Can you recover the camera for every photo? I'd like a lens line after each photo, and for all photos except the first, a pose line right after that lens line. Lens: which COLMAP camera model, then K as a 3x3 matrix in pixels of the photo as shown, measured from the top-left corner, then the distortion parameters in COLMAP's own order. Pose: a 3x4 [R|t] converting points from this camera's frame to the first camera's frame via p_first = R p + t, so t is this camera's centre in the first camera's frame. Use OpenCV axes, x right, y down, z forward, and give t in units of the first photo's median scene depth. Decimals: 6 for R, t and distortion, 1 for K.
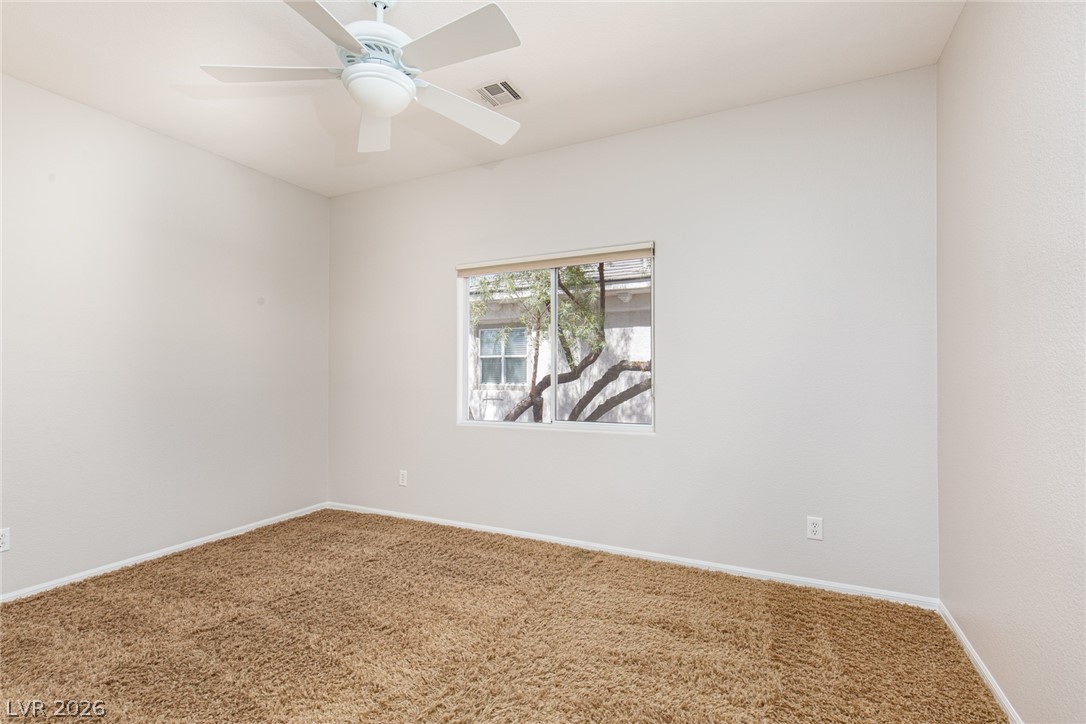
lens RADIAL K [[500.8, 0, 545.3], [0, 500.8, 367.5], [0, 0, 1]] dist [0.002091, 0.000175]
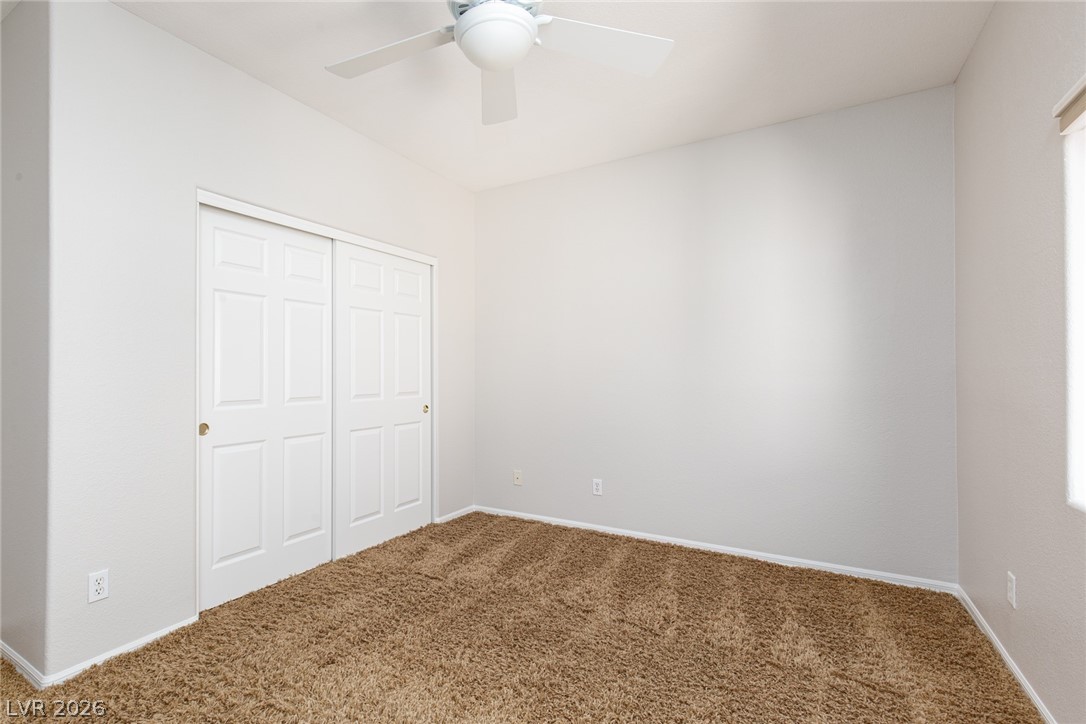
lens RADIAL K [[500.8, 0, 545.3], [0, 500.8, 367.5], [0, 0, 1]] dist [0.002091, 0.000175]
pose [[-0.041915, -0.013055, -0.999036, 0.350170], [-0.008191, 0.999886, -0.012723, -0.002027], [0.999088, 0.007650, -0.042017, 0.717443]]
